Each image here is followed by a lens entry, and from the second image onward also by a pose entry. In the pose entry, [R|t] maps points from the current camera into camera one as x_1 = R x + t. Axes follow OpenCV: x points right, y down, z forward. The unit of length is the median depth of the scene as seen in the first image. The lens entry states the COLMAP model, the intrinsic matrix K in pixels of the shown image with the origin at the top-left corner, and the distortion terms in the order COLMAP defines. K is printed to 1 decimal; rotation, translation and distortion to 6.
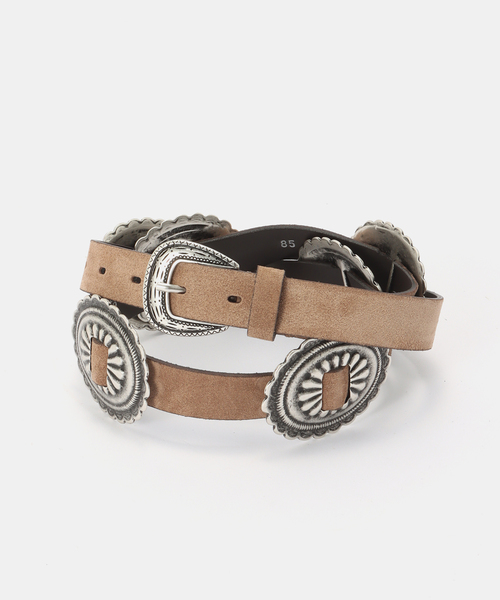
lens RADIAL K [[1233.4, 0, 250.0], [0, 1233.4, 300.3], [0, 0, 1]] dist [-0.010414, 0.000000]
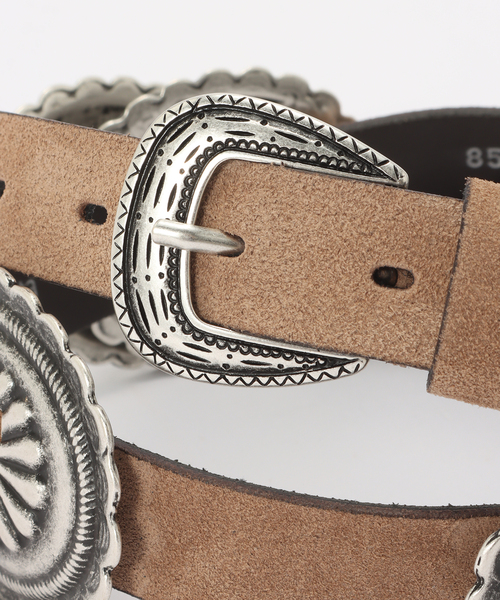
lens RADIAL K [[1576.7, 0, 250.0], [0, 1576.7, 300.0], [0, 0, 1]] dist [0.040351, 0.000000]
pose [[0.999291, 0.036121, 0.010636, -0.053745], [-0.035815, 0.998975, -0.027693, 0.017790], [-0.011625, 0.027292, 0.999560, 0.576524]]
